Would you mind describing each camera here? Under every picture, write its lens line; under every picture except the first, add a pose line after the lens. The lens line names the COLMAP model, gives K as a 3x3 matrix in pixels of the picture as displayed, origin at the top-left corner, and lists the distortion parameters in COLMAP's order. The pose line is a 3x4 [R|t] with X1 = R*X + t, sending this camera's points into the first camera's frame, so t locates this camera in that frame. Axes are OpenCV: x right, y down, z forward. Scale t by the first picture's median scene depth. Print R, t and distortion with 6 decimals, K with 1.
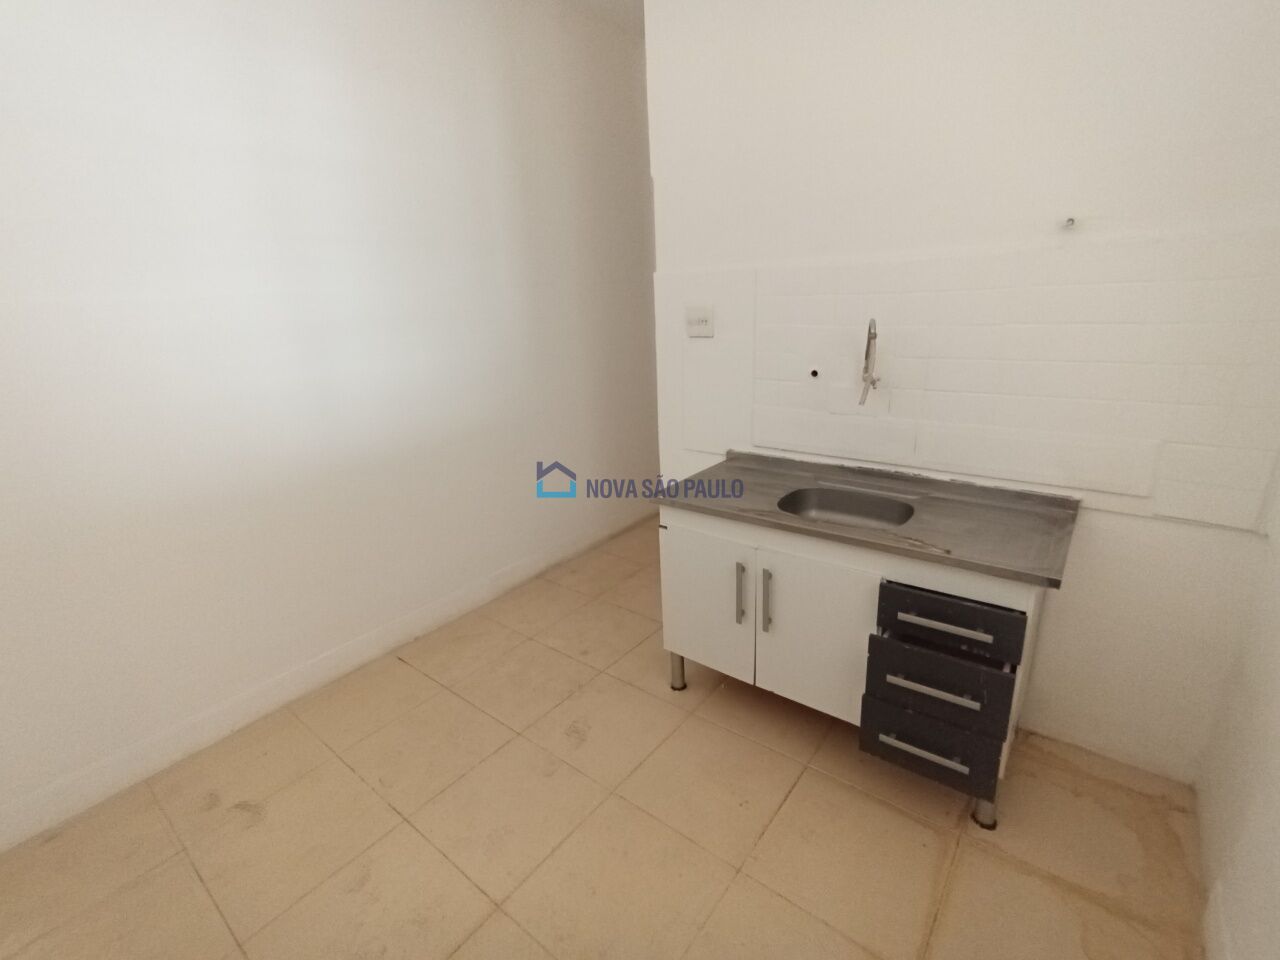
lens RADIAL K [[587.0, 0, 643.4], [0, 587.0, 481.8], [0, 0, 1]] dist [-0.003270, 0.000822]
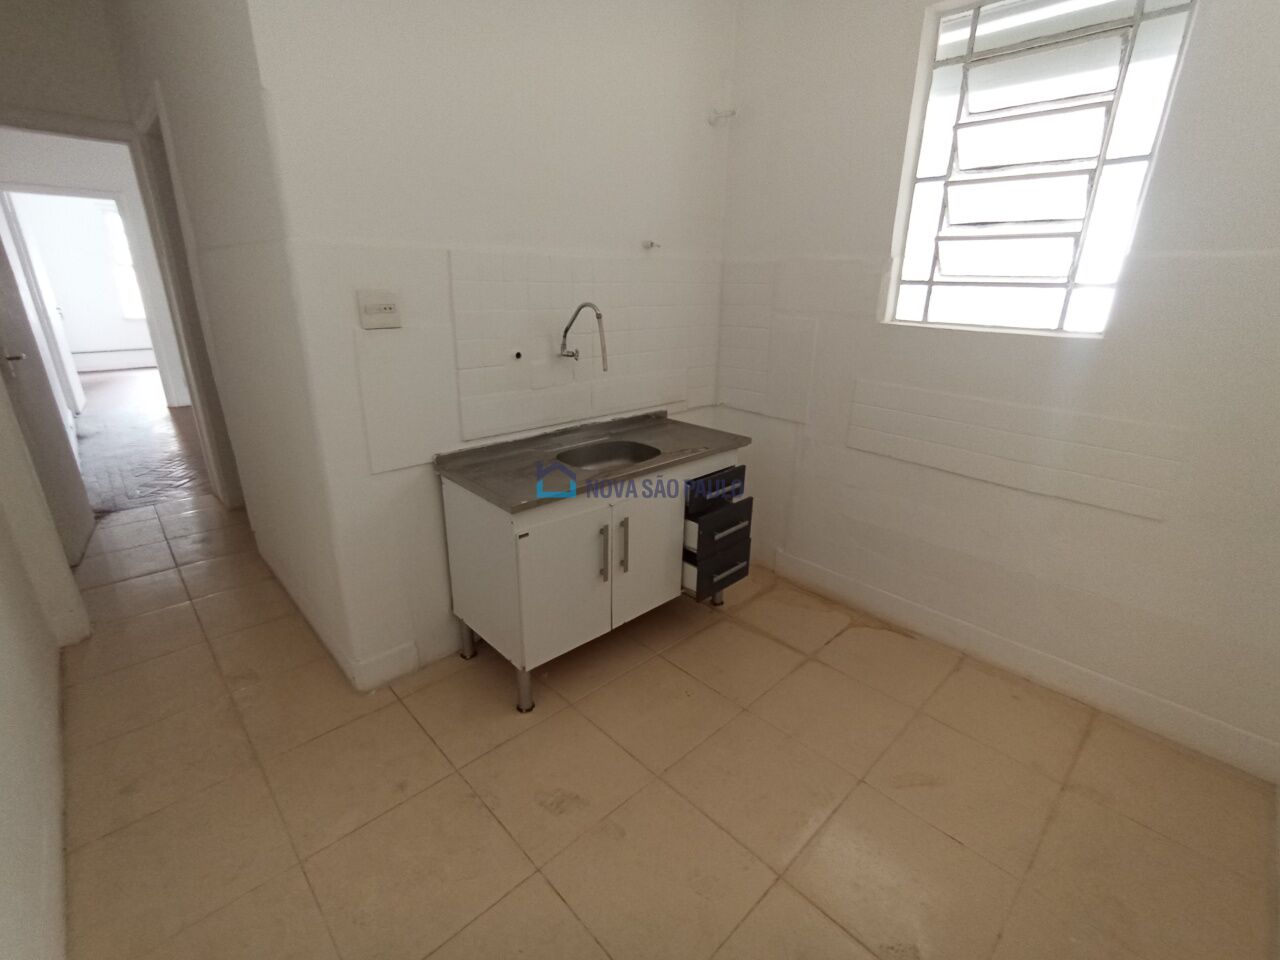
lens RADIAL K [[587.0, 0, 642.4], [0, 587.0, 479.2], [0, 0, 1]] dist [-0.003270, 0.000822]
pose [[0.145949, -0.279369, 0.949027, -0.811534], [0.279078, 0.931964, 0.231427, -0.170711], [-0.949113, 0.231076, 0.213985, 0.652991]]
